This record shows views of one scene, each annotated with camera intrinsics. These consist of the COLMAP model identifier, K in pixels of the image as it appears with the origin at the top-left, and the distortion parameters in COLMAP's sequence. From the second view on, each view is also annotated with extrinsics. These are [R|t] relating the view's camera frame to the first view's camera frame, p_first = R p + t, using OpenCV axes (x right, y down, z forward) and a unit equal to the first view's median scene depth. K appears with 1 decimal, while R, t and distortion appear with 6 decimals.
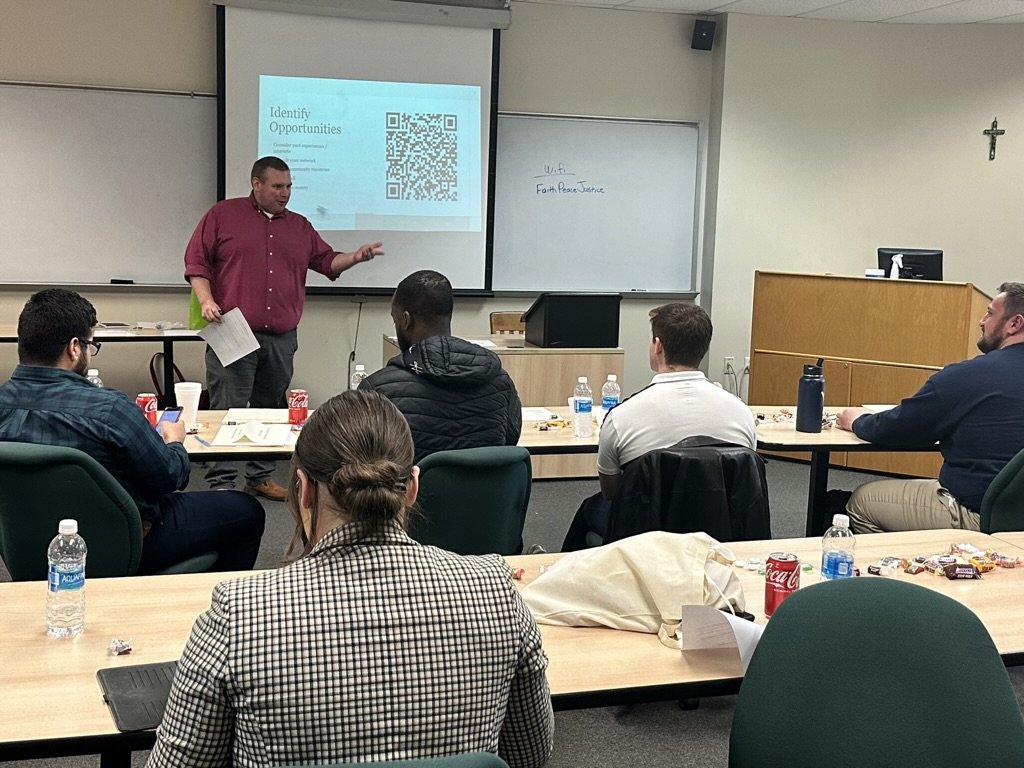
lens RADIAL K [[1239.5, 0, 510.1], [0, 1239.5, 377.4], [0, 0, 1]] dist [0.131278, 0.000000]
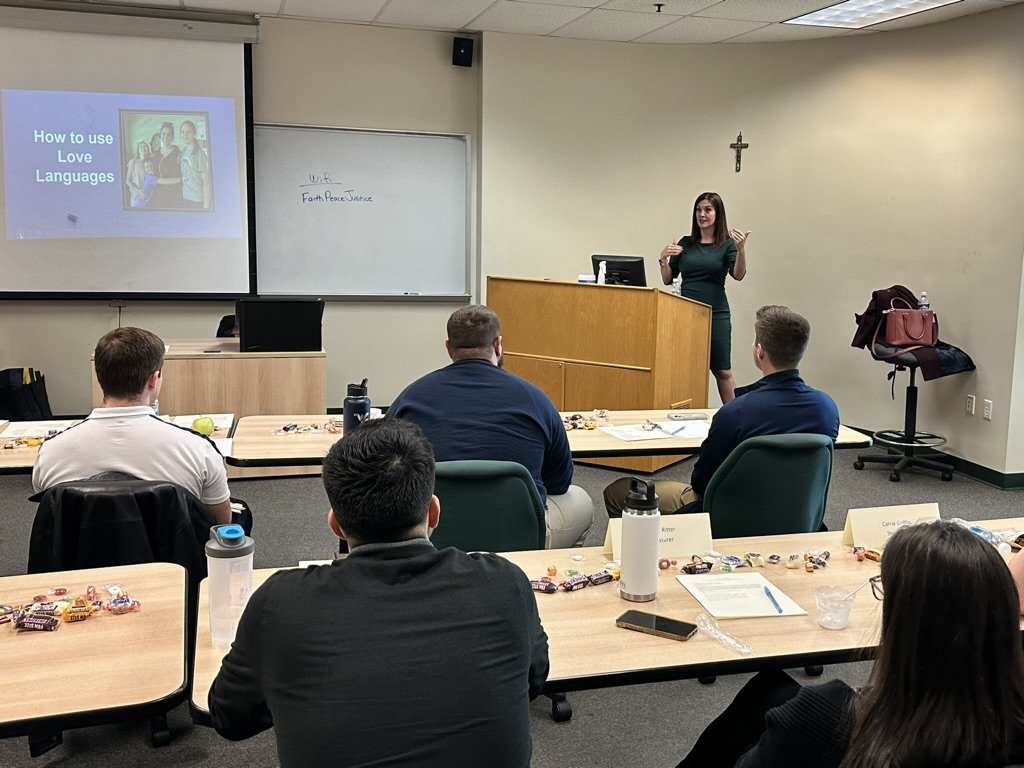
lens RADIAL K [[1103.5, 0, 562.6], [0, 1103.5, 392.2], [0, 0, 1]] dist [0.090750, 0.000000]
pose [[0.999911, -0.007705, 0.010891, 0.253737], [0.007405, 0.999600, 0.027298, -0.012110], [-0.011097, -0.027215, 0.999568, 0.058912]]
